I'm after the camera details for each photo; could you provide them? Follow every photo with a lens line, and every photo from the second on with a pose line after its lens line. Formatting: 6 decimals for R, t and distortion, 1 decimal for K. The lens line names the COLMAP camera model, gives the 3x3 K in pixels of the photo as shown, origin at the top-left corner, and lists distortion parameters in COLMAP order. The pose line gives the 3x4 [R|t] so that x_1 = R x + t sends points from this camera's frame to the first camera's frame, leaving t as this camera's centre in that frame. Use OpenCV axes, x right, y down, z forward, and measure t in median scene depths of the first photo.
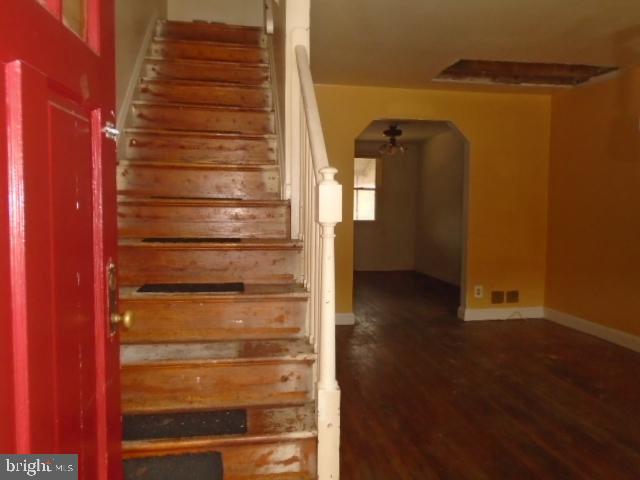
lens RADIAL K [[487.1, 0, 318.2], [0, 487.1, 239.9], [0, 0, 1]] dist [-0.024426, -0.003385]
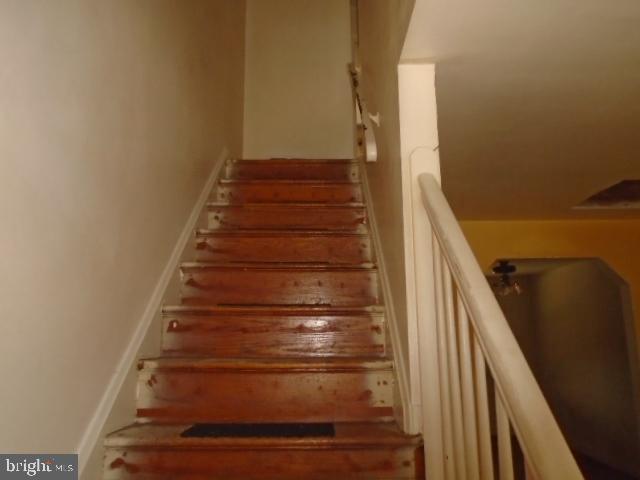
lens RADIAL K [[487.1, 0, 319.4], [0, 487.1, 239.2], [0, 0, 1]] dist [-0.024426, -0.003385]
pose [[0.985988, -0.049285, -0.159371, -0.058556], [0.006030, 0.965266, -0.261200, -0.123327], [0.166709, 0.256579, 0.952037, 0.315607]]
